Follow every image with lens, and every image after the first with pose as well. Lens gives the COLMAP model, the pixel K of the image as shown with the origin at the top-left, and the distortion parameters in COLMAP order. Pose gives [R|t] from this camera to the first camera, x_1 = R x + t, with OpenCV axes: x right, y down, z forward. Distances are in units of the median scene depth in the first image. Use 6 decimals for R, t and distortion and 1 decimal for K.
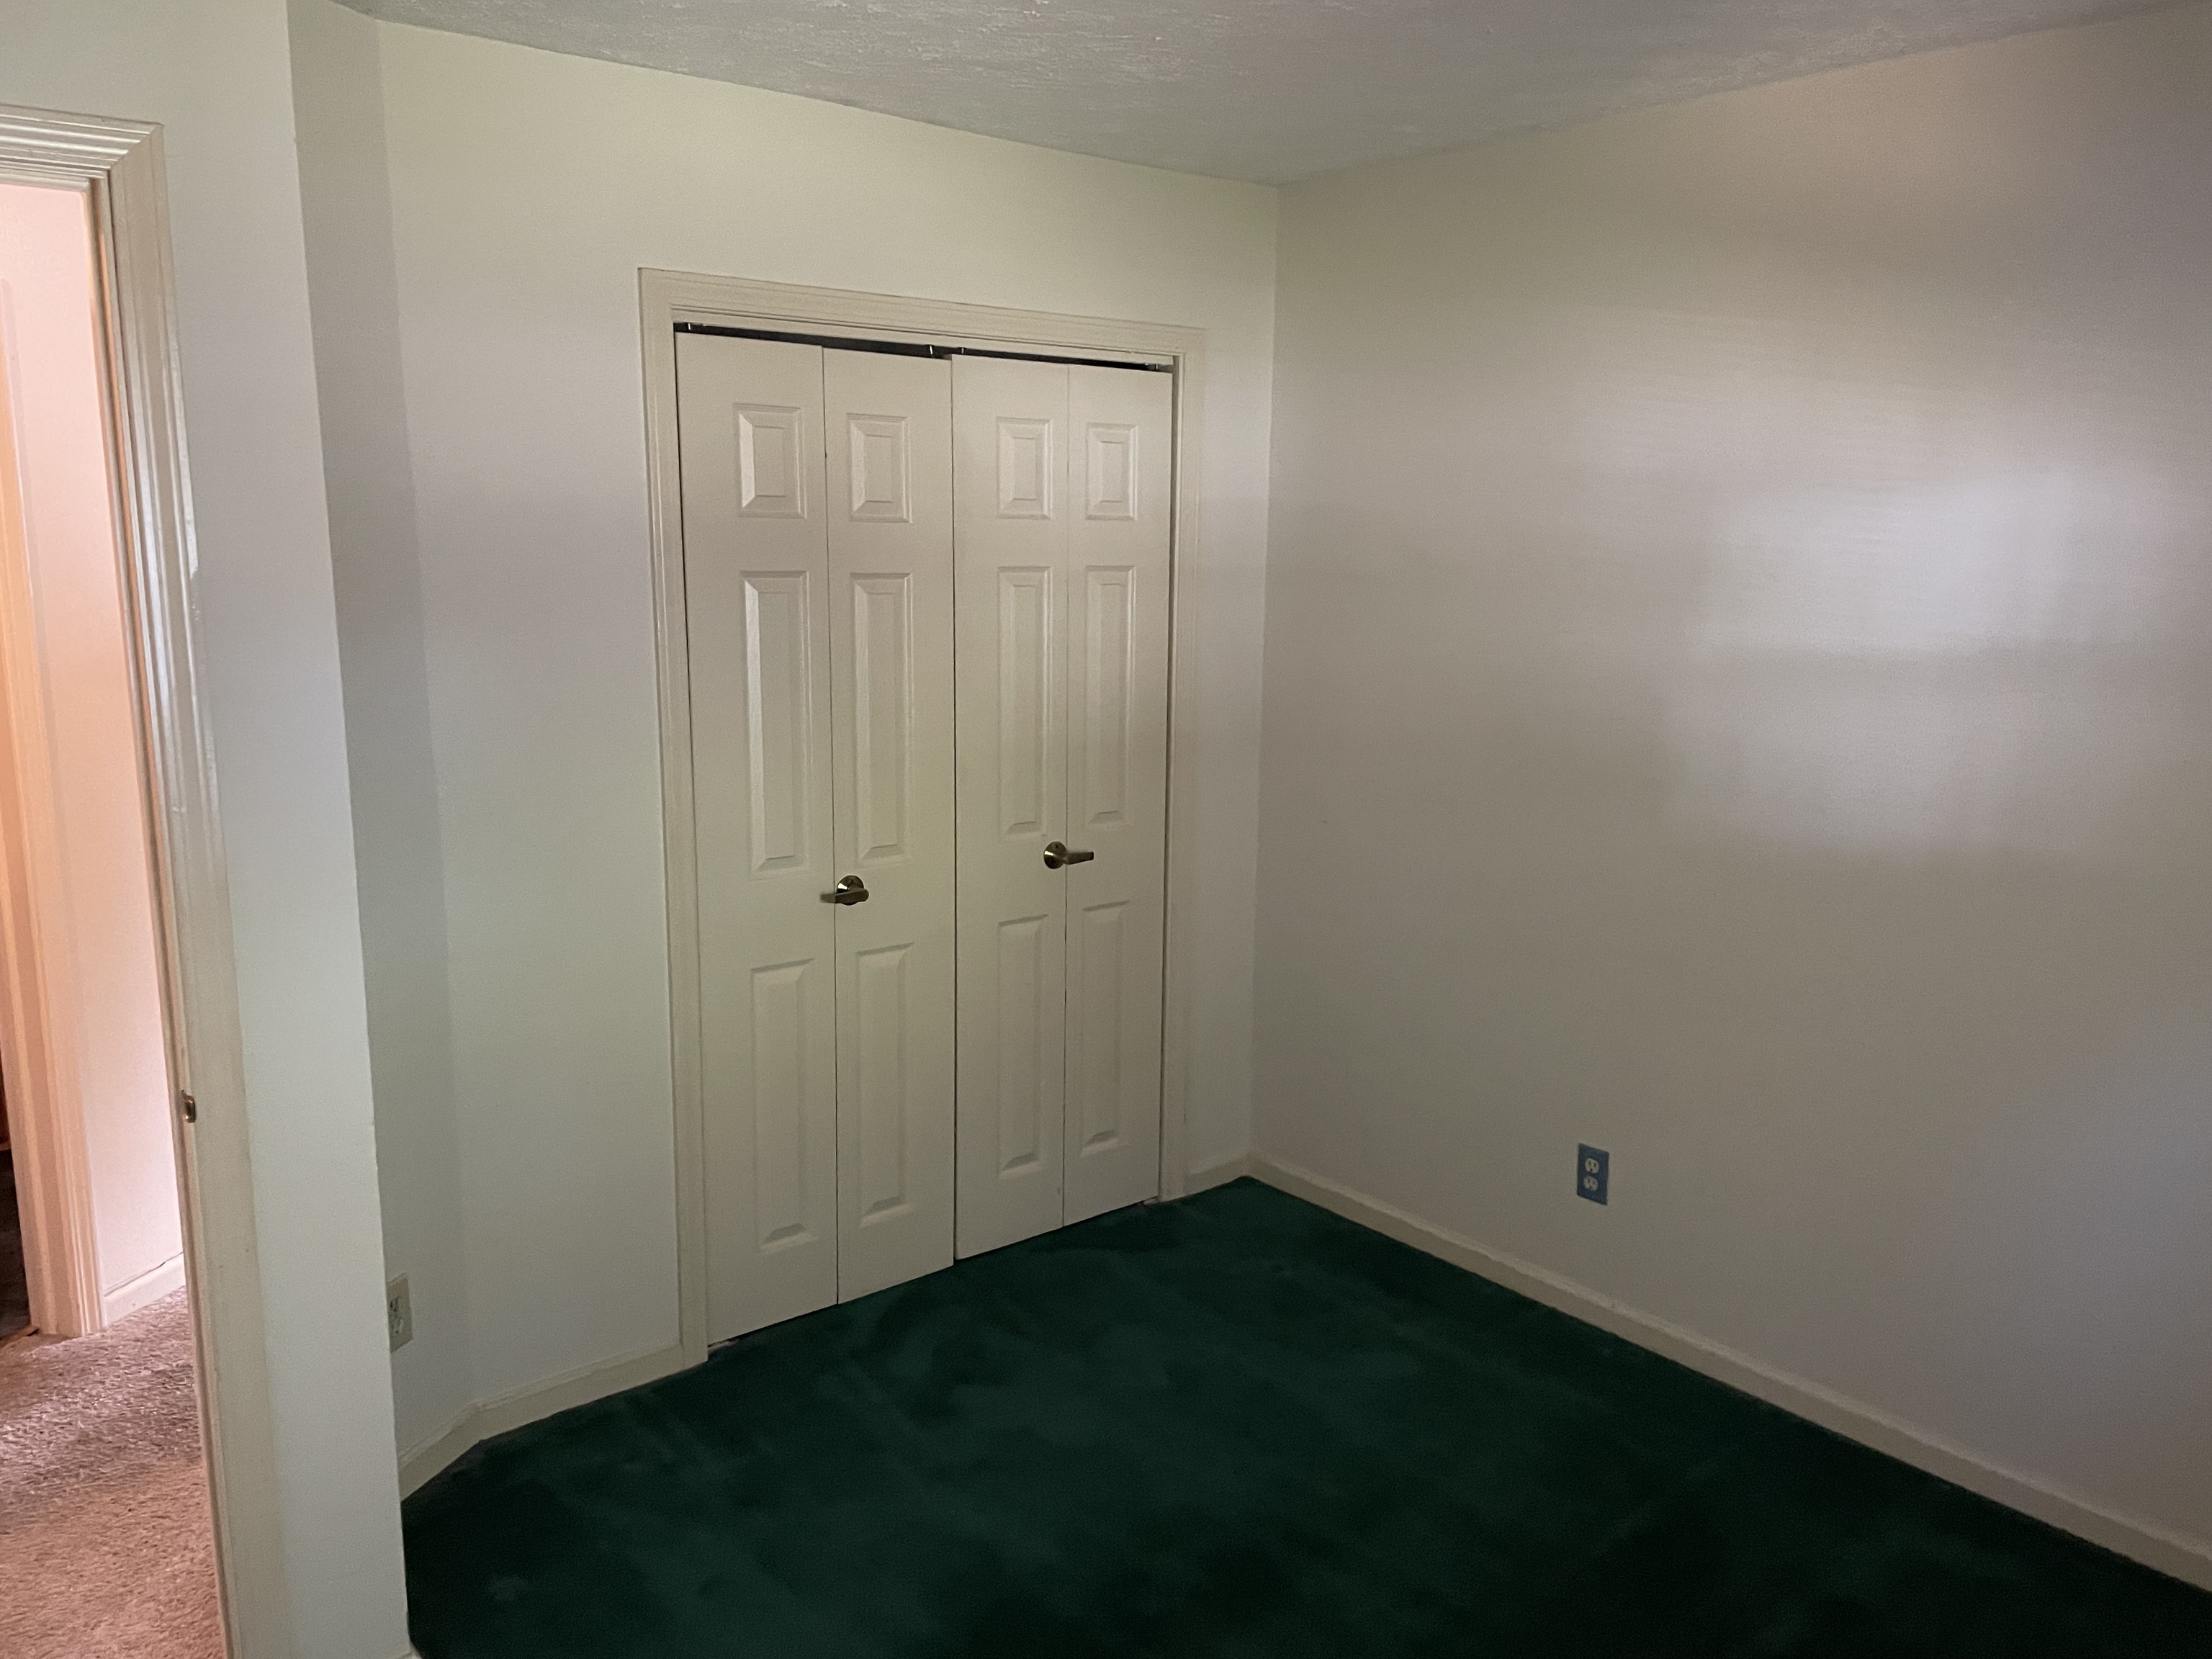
lens RADIAL K [[1666.2, 0, 1108.1], [0, 1666.2, 832.9], [0, 0, 1]] dist [0.100335, -0.122066]
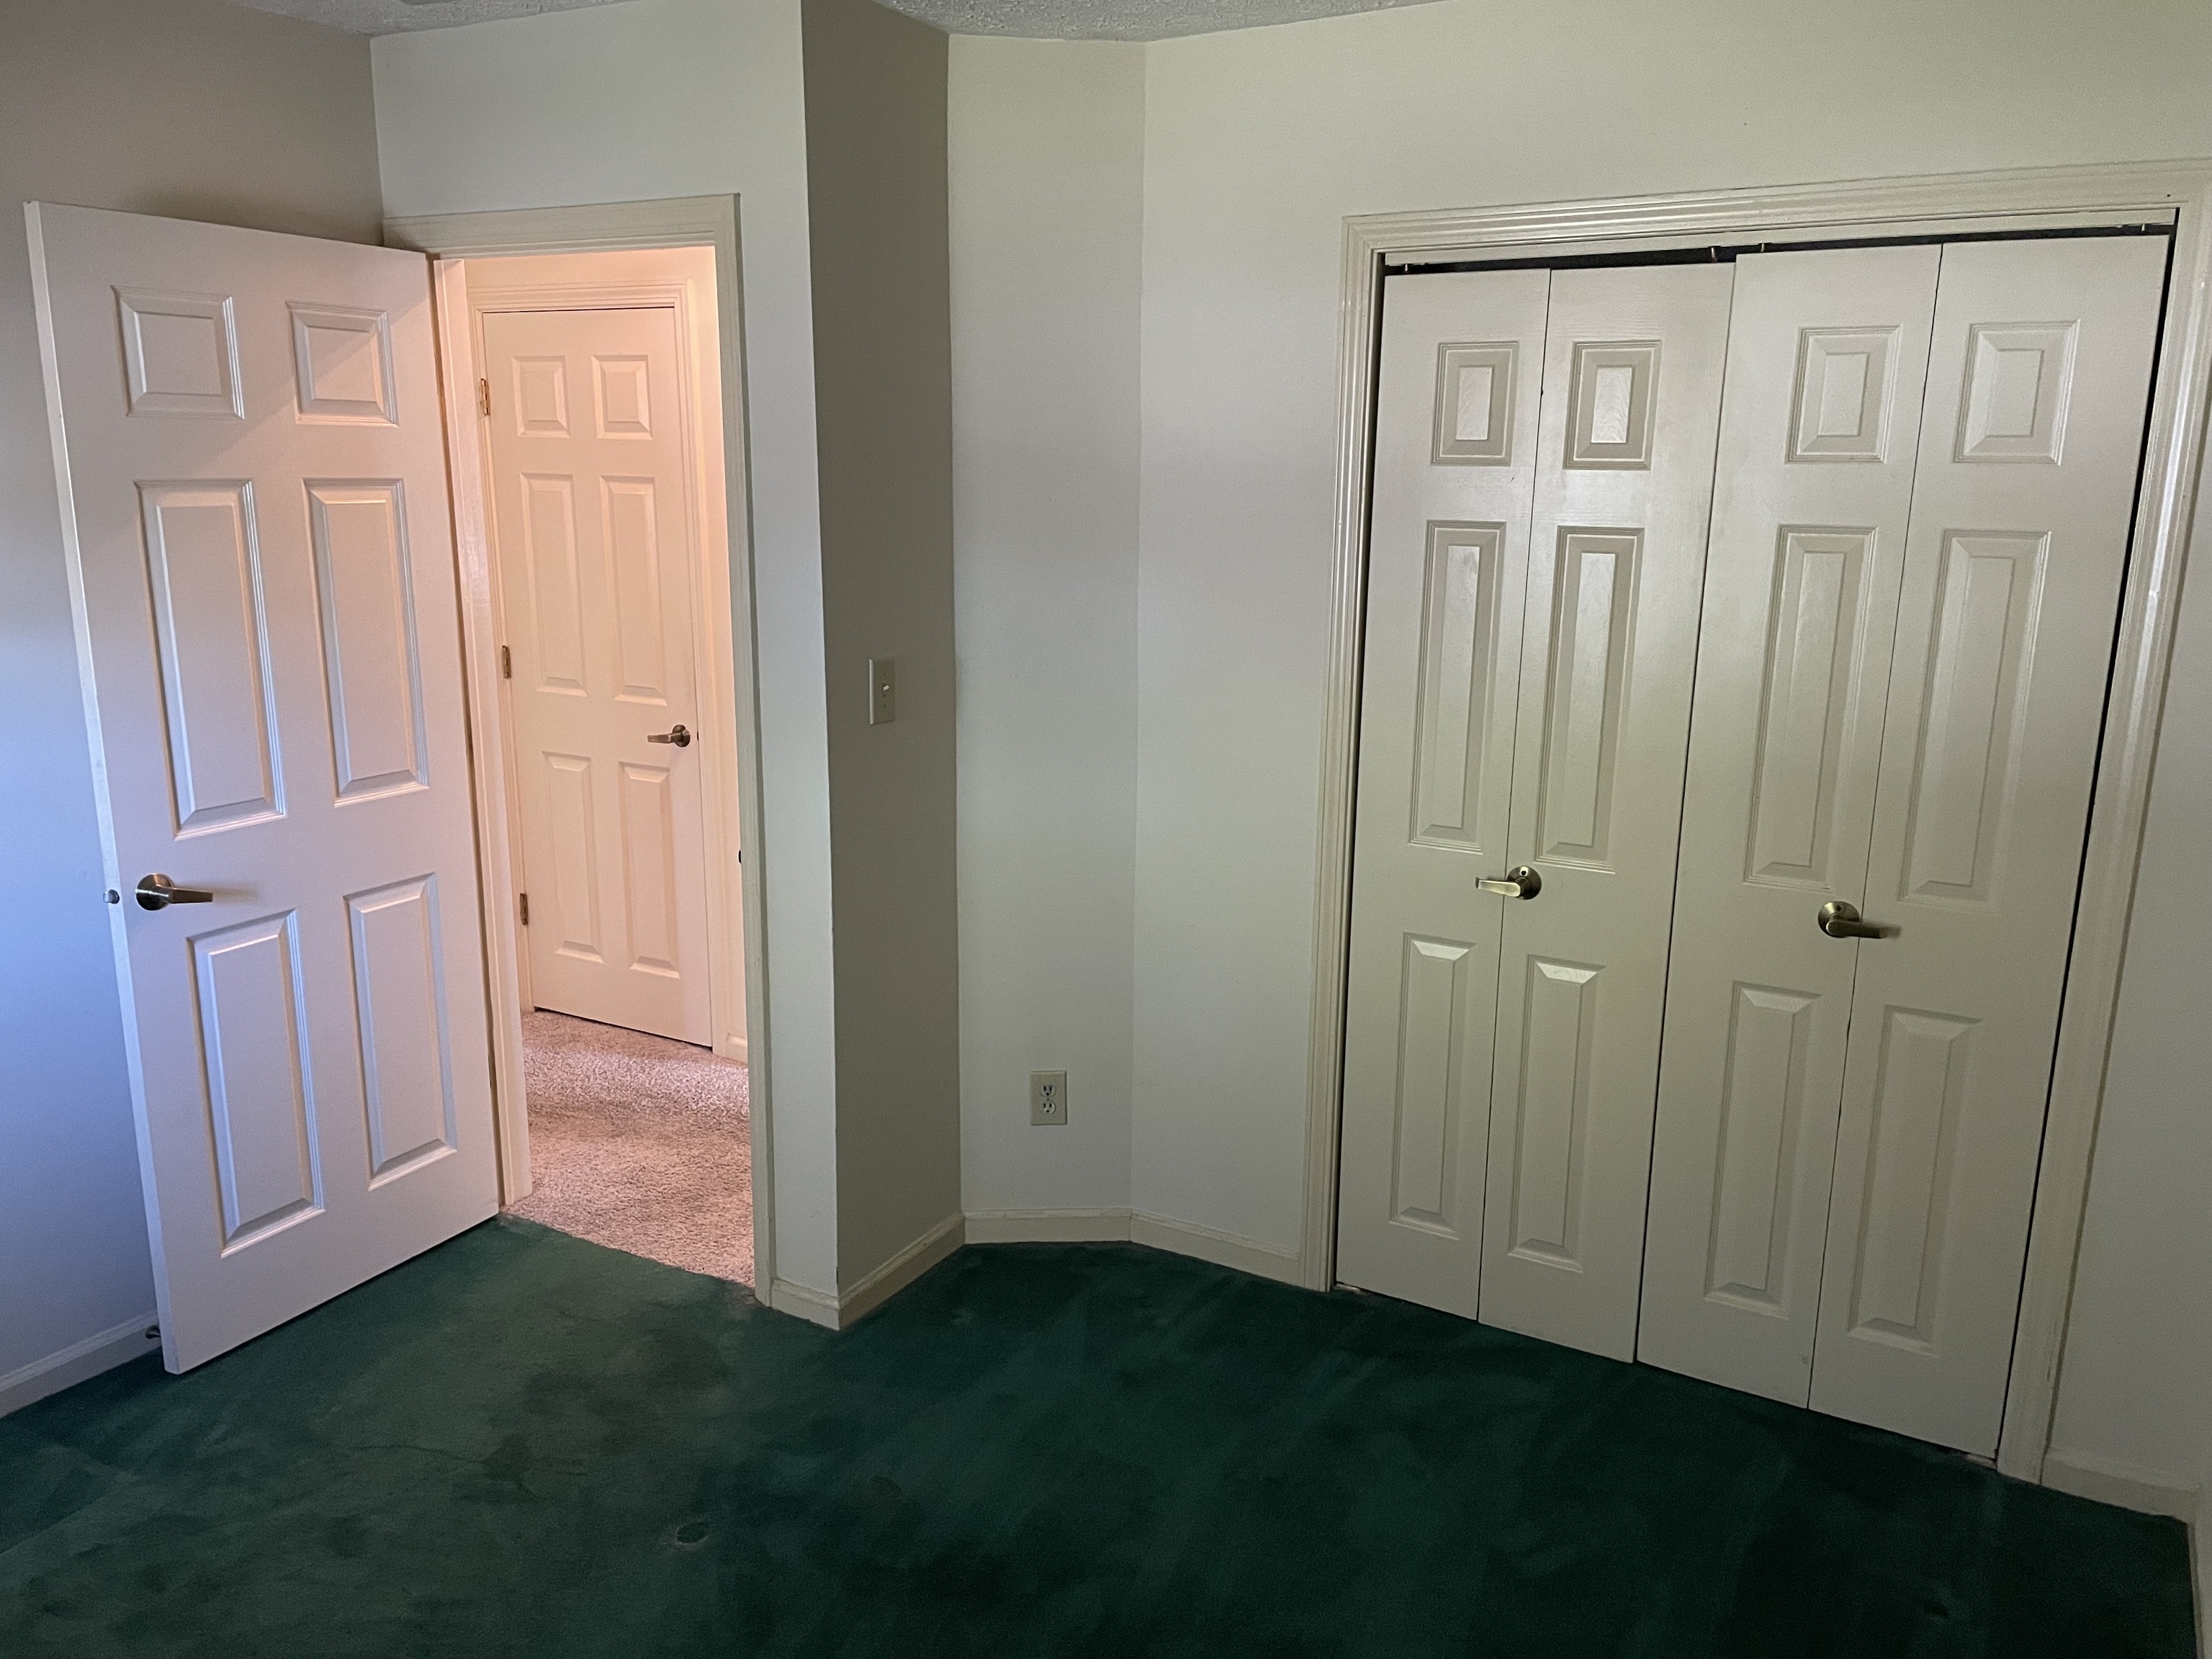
lens RADIAL K [[1666.2, 0, 1105.2], [0, 1666.2, 832.5], [0, 0, 1]] dist [0.100335, -0.122066]
pose [[0.353774, 0.202549, -0.913136, 0.546203], [-0.177118, 0.973114, 0.147233, -0.079347], [0.918408, 0.109646, 0.380138, 0.423109]]
